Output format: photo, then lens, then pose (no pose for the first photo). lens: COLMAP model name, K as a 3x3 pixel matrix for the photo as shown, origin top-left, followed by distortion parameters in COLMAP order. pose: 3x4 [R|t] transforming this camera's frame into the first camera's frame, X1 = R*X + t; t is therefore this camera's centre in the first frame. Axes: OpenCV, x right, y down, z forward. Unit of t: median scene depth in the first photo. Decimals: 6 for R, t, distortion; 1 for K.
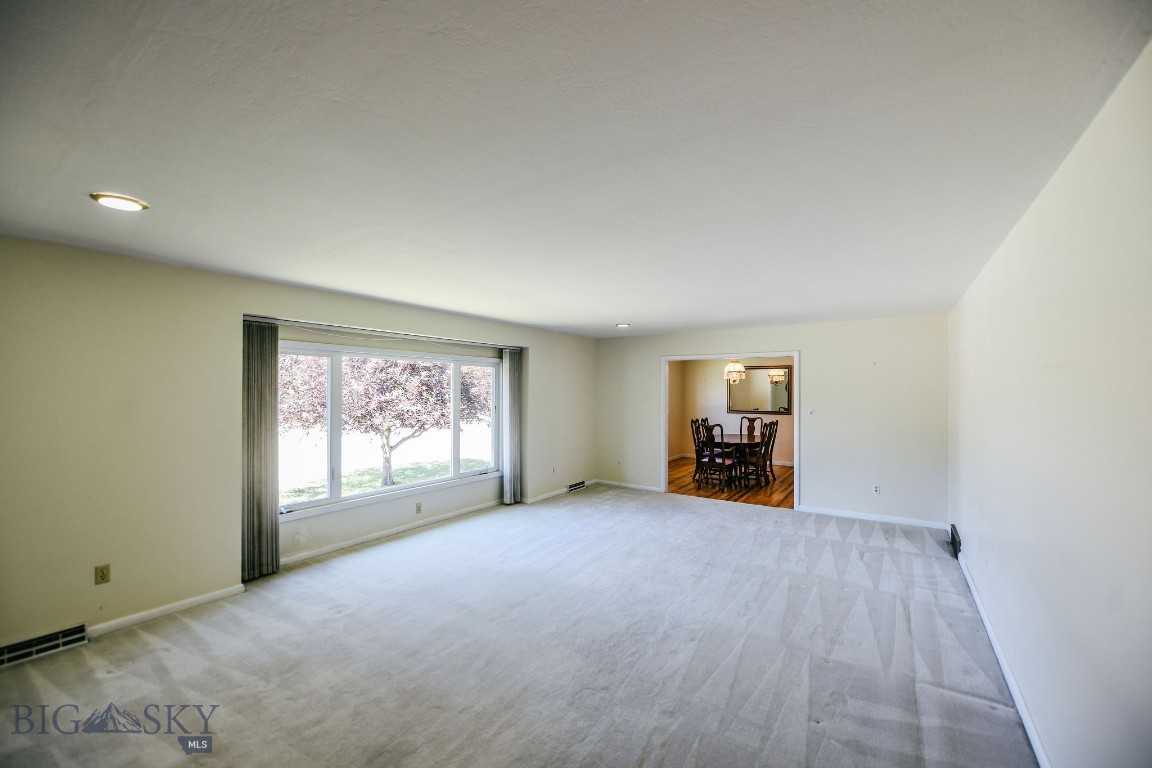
lens RADIAL K [[483.0, 0, 576.0], [0, 483.0, 384.0], [0, 0, 1]] dist [-0.001124, -0.000114]
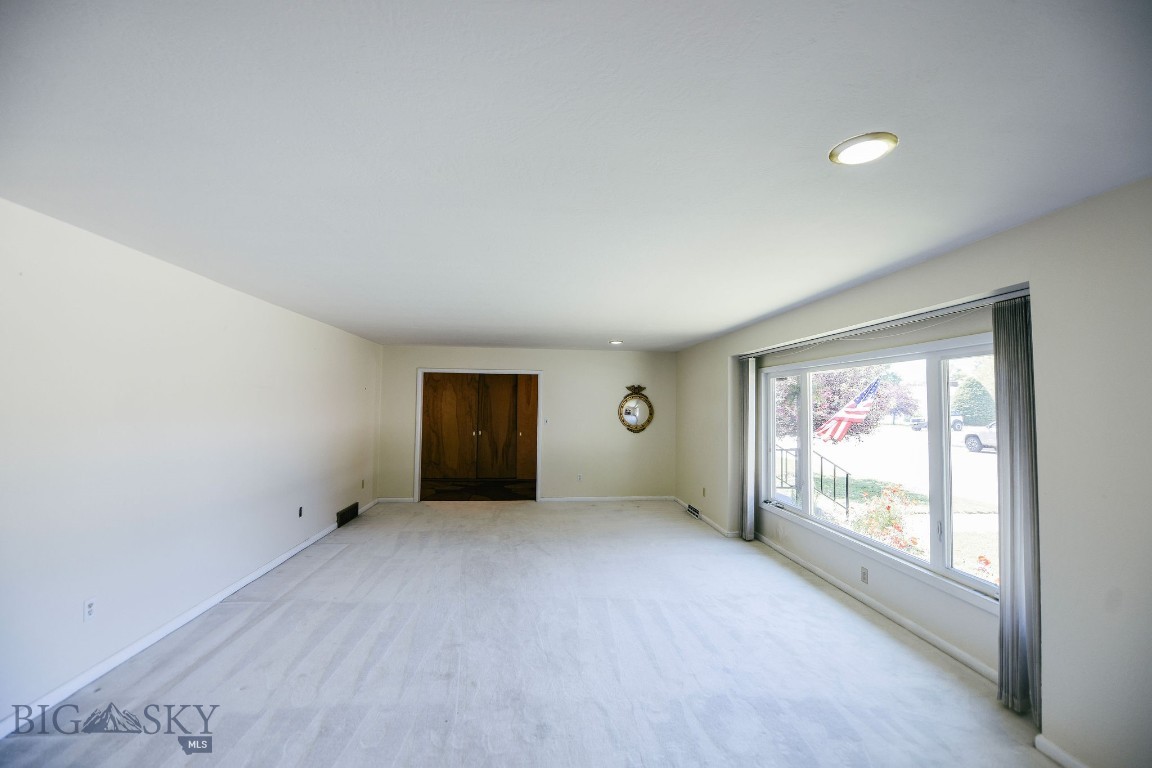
lens RADIAL K [[483.0, 0, 576.0], [0, 483.0, 384.0], [0, 0, 1]] dist [-0.001124, -0.000114]
pose [[-0.777410, -0.038292, -0.627828, 0.593662], [-0.006899, 0.998604, -0.052363, 0.027625], [0.628956, -0.036376, -0.776589, 1.716647]]
